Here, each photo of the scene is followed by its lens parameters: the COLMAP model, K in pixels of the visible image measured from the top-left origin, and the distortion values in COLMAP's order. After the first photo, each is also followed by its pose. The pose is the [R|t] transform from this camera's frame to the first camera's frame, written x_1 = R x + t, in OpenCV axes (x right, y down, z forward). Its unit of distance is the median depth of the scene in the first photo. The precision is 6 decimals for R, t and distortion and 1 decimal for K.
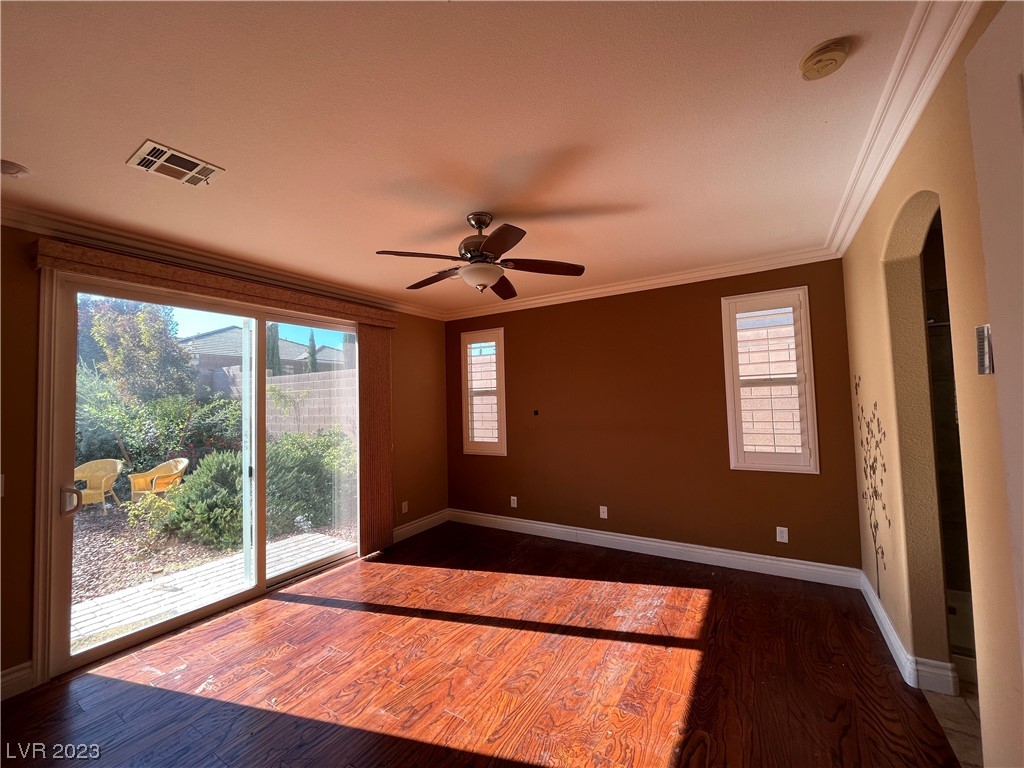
lens RADIAL K [[412.8, 0, 515.1], [0, 412.8, 381.8], [0, 0, 1]] dist [0.000380, 0.000282]
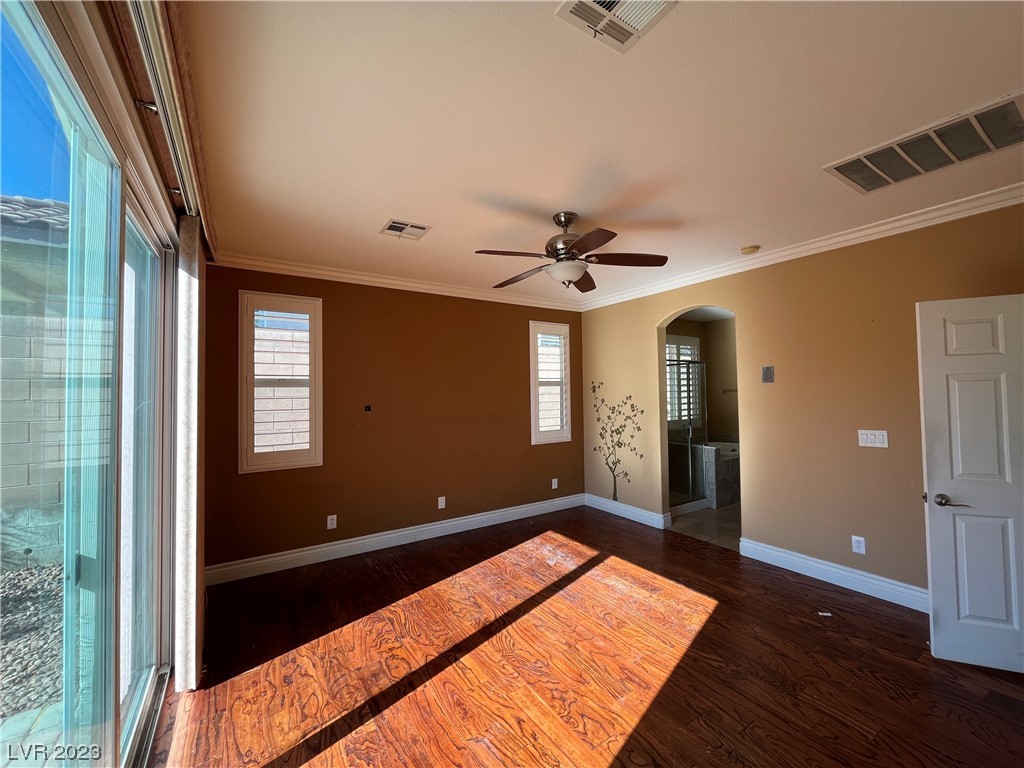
lens RADIAL K [[412.8, 0, 515.1], [0, 412.8, 381.8], [0, 0, 1]] dist [0.000380, 0.000282]
pose [[0.424095, 0.042738, 0.904609, -0.820264], [-0.040689, 0.998776, -0.028111, 0.043929], [-0.904703, -0.024886, 0.425315, 0.498353]]
